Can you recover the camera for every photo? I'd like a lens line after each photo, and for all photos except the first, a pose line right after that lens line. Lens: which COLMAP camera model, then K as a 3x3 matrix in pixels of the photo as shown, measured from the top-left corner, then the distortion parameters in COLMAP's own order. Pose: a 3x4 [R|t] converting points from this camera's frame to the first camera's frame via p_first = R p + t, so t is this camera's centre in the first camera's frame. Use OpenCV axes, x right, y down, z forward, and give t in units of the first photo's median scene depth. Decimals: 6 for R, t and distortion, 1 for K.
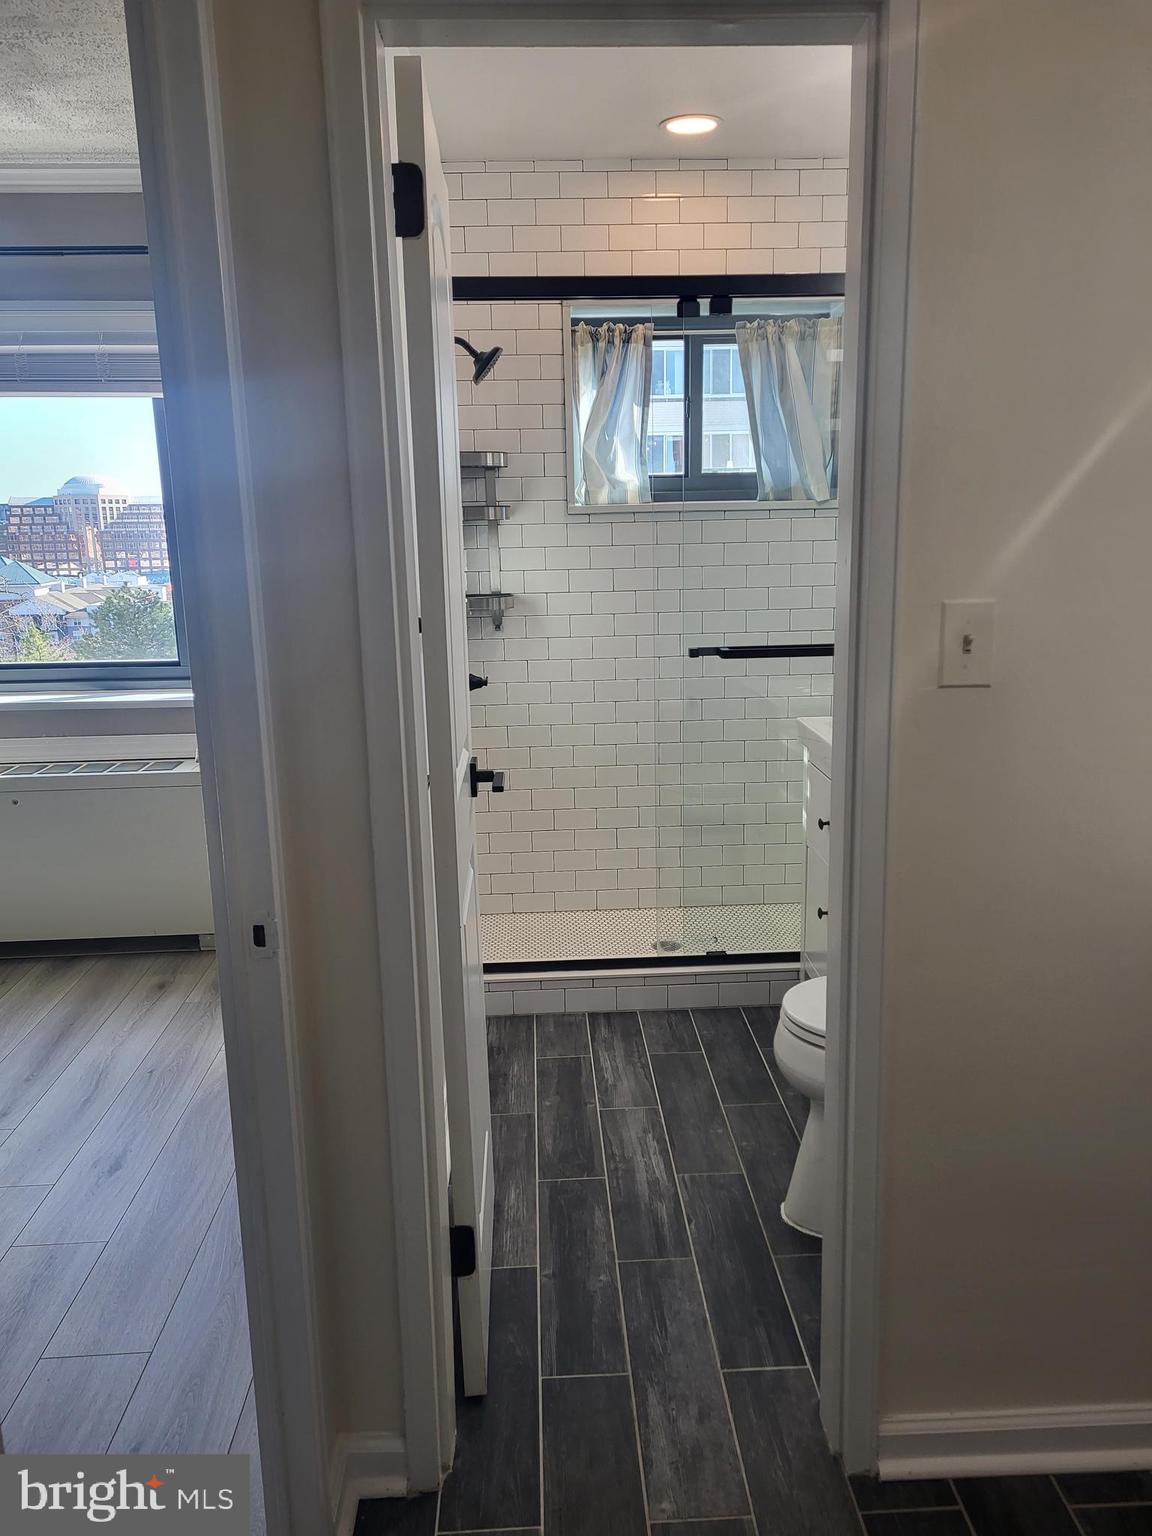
lens RADIAL K [[1161.0, 0, 597.5], [0, 1161.0, 777.6], [0, 0, 1]] dist [0.030884, -0.007239]
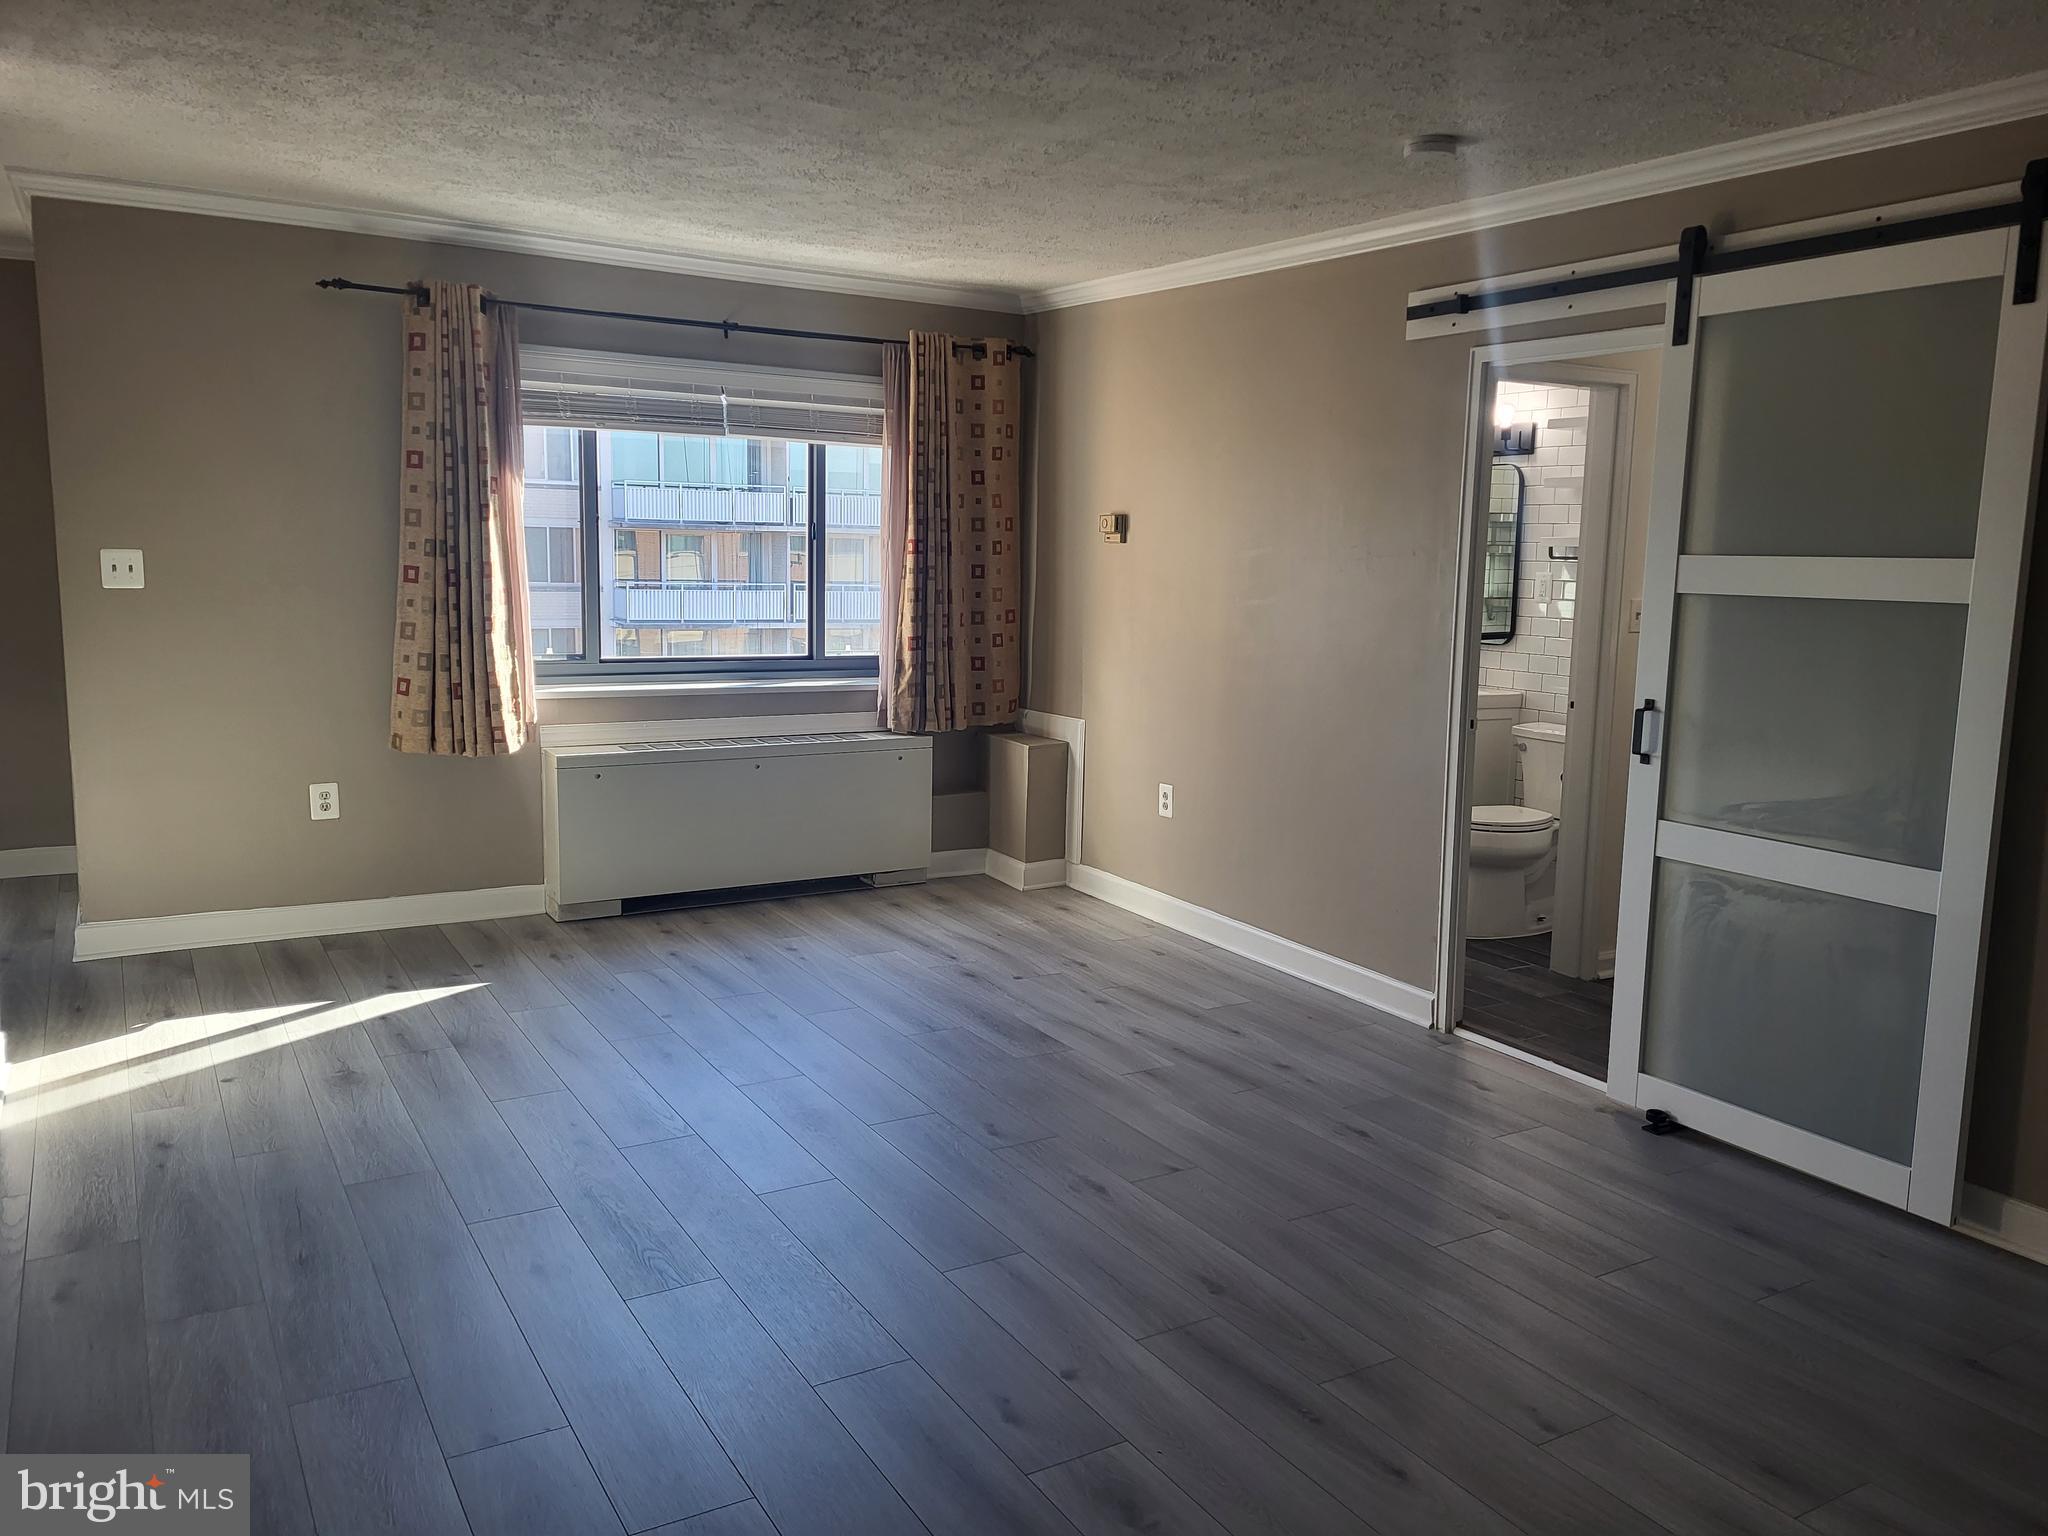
lens RADIAL K [[1548.0, 0, 1065.7], [0, 1548.0, 761.6], [0, 0, 1]] dist [0.030884, -0.007239]
pose [[0.878312, -0.027648, 0.477287, -0.097888], [0.063822, 0.996172, -0.059740, 0.013186], [-0.473808, 0.082932, 0.876714, -0.055970]]
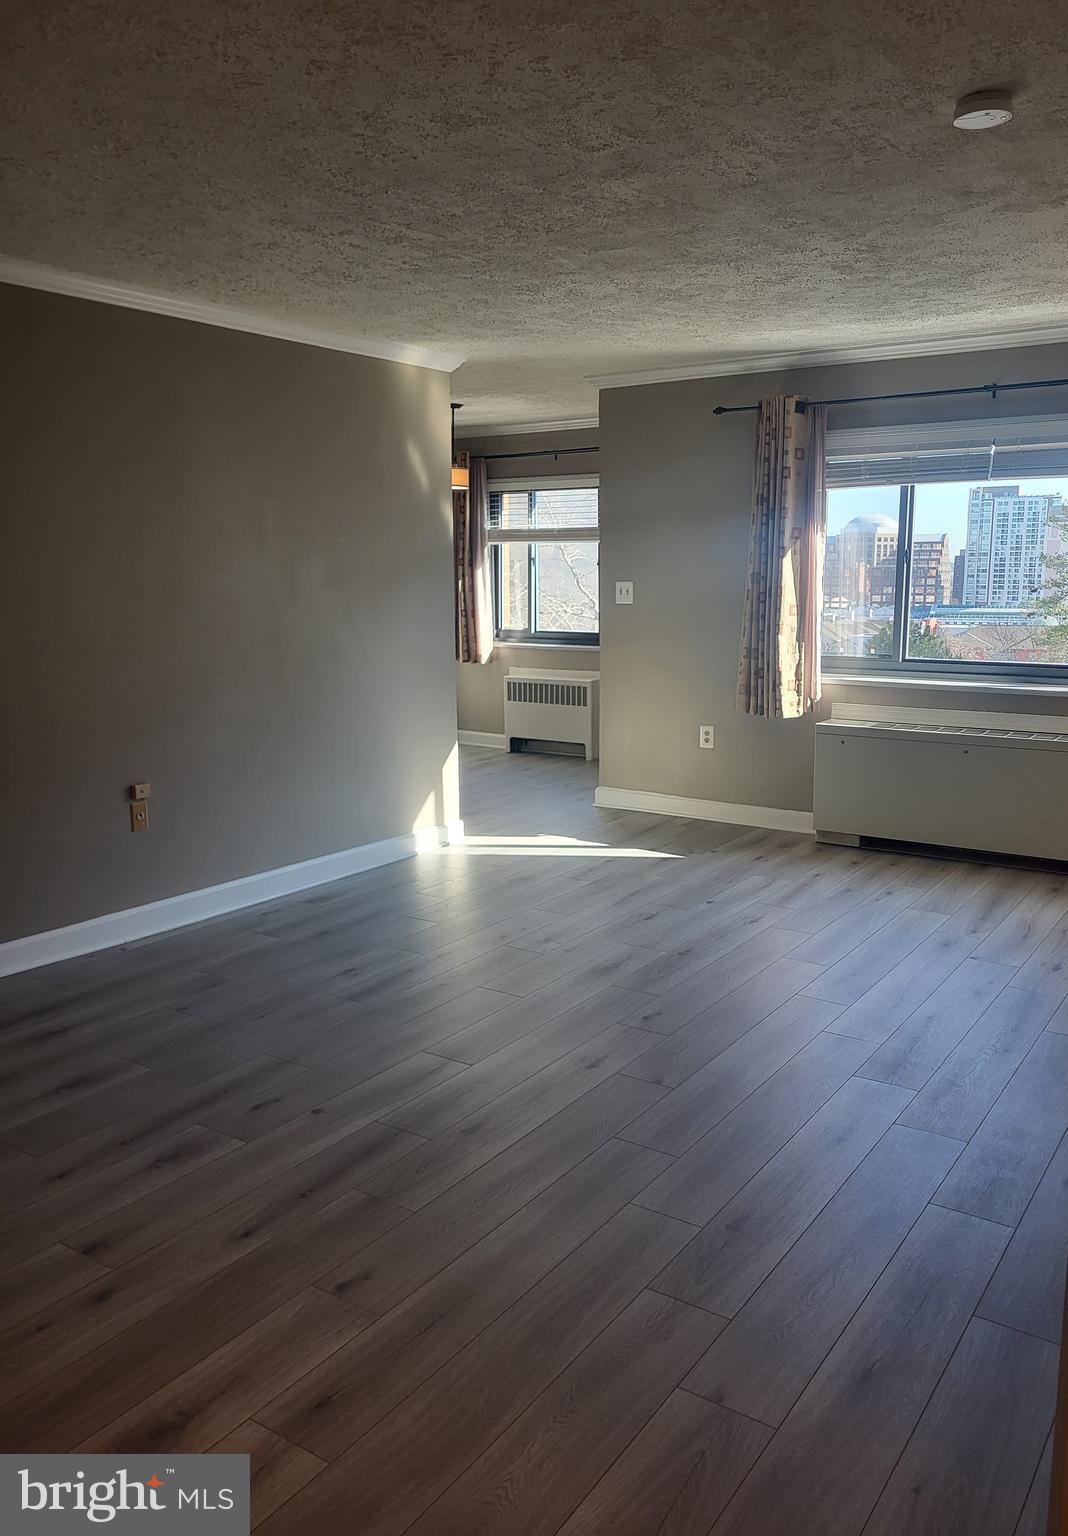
lens RADIAL K [[1162.3, 0, 576.4], [0, 1162.3, 777.0], [0, 0, 1]] dist [0.034697, -0.000841]
pose [[0.803169, 0.120452, -0.583447, -0.002749], [-0.138618, 0.990252, 0.013616, 0.010097], [0.579400, 0.069940, 0.812037, -0.048576]]
